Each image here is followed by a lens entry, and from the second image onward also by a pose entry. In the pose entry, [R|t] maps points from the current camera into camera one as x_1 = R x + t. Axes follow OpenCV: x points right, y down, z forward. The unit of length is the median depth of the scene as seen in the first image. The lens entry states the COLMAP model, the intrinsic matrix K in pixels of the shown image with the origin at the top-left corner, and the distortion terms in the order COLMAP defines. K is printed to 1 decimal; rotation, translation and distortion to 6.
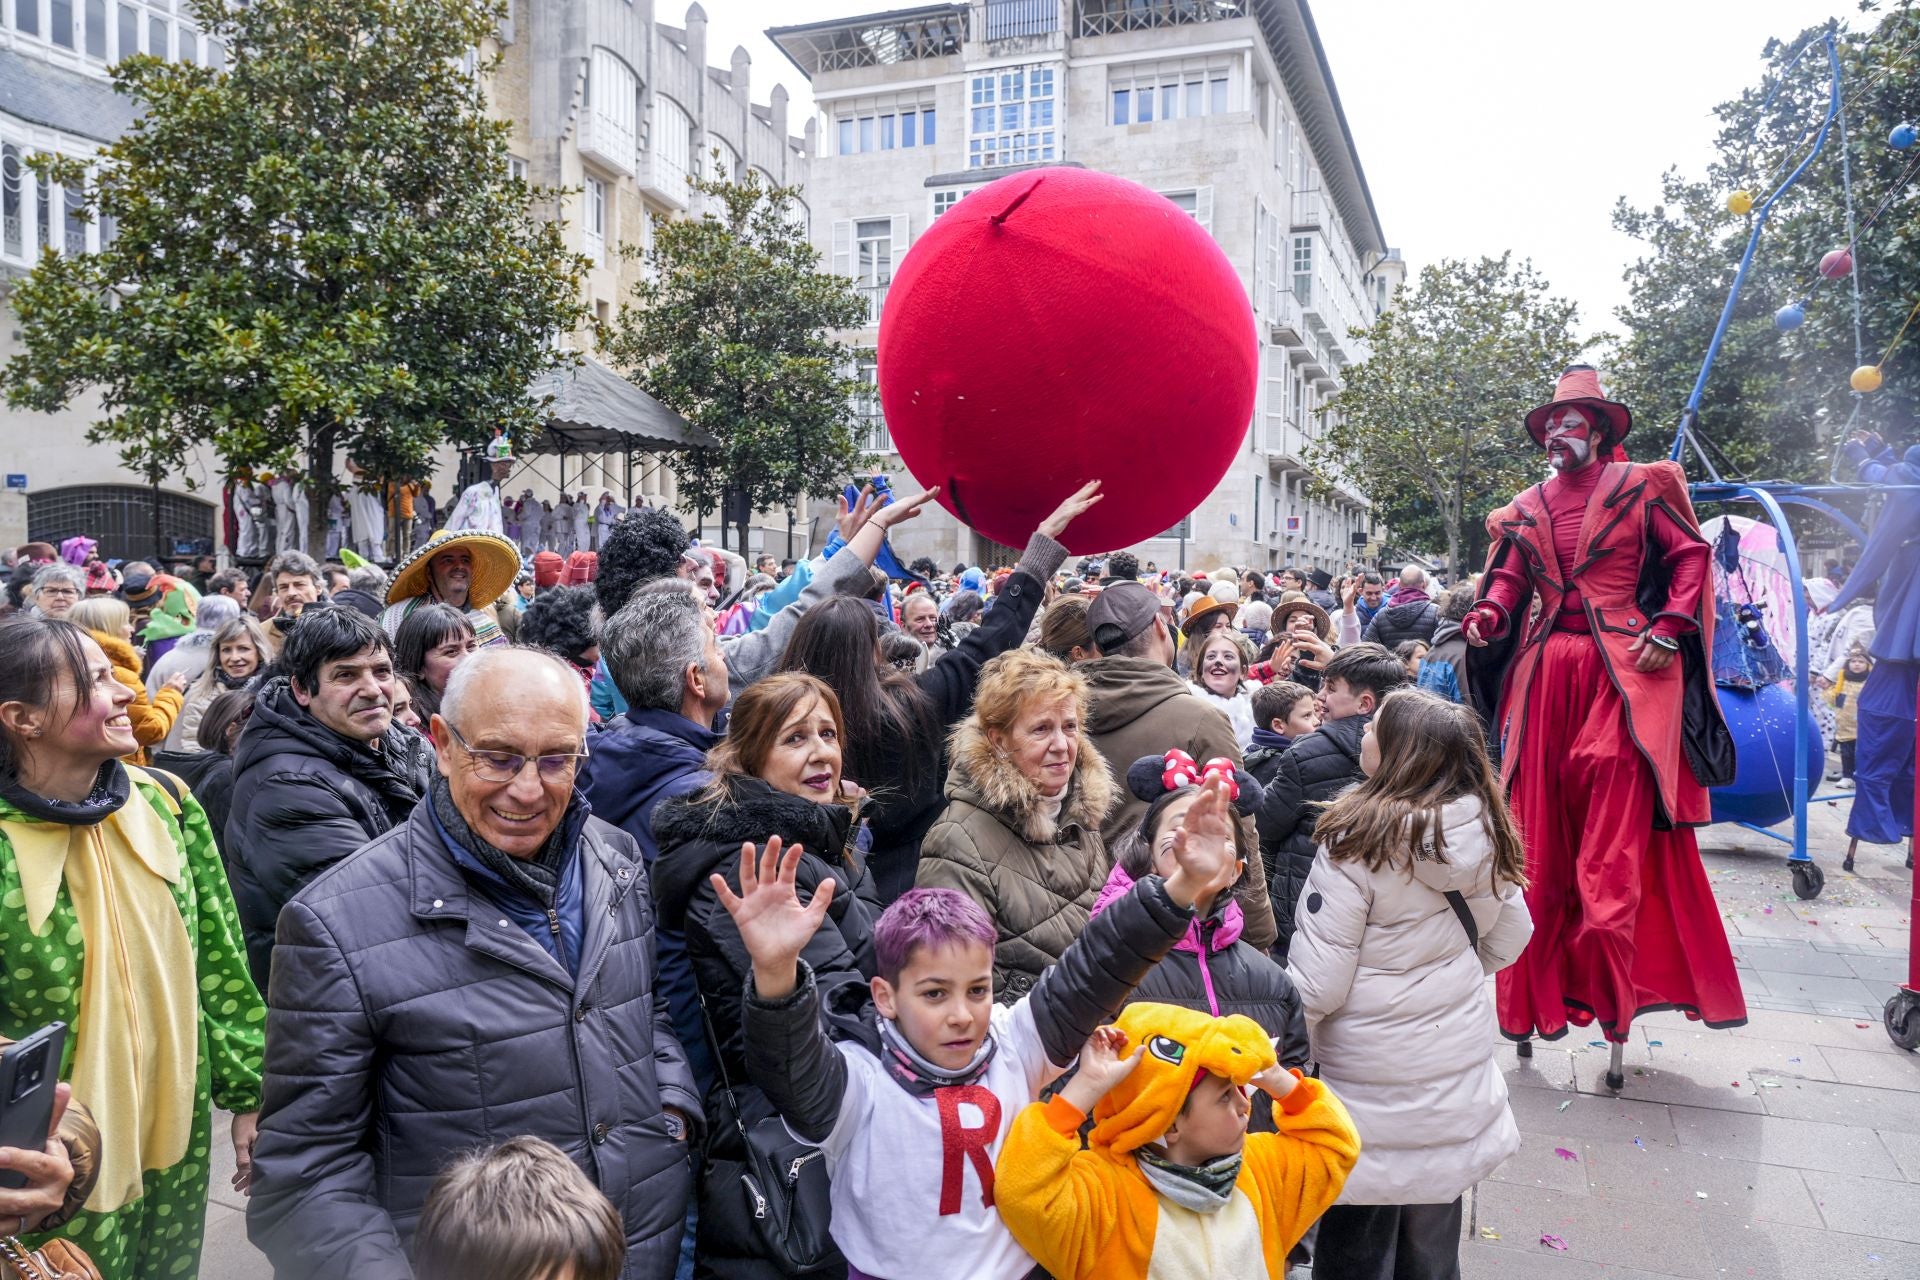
lens RADIAL K [[1365.5, 0, 960.0], [0, 1365.5, 640.0], [0, 0, 1]] dist [0.002957, 0.005732]
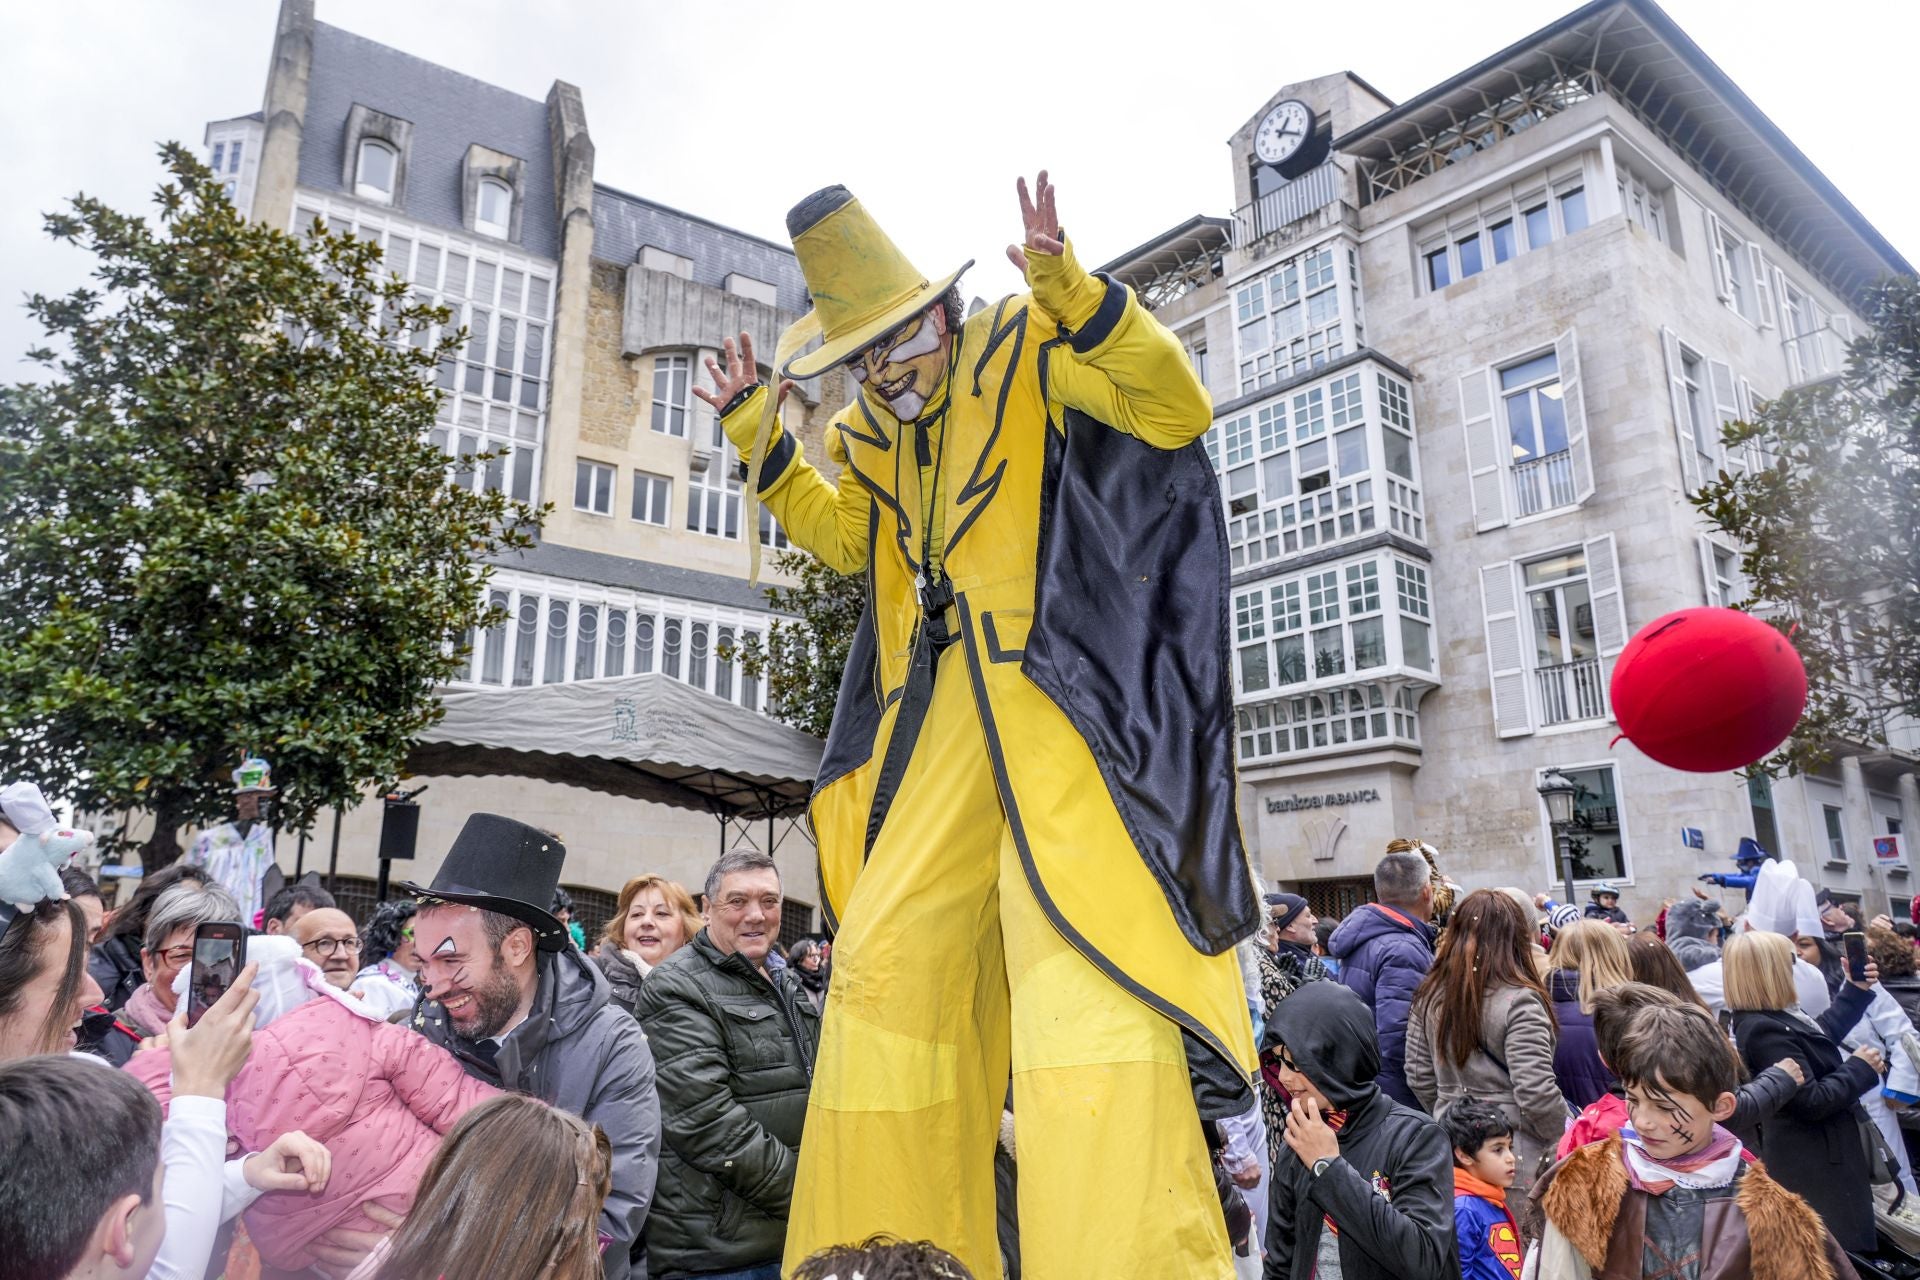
lens RADIAL K [[1333.1, 0, 956.3], [0, 1333.1, 609.4], [0, 0, 1]] dist [-0.001610, -0.000846]
pose [[0.869524, -0.144158, -0.472384, 0.202384], [-0.014544, 0.948565, -0.316247, -0.002333], [0.493677, 0.281855, 0.822703, 0.359271]]
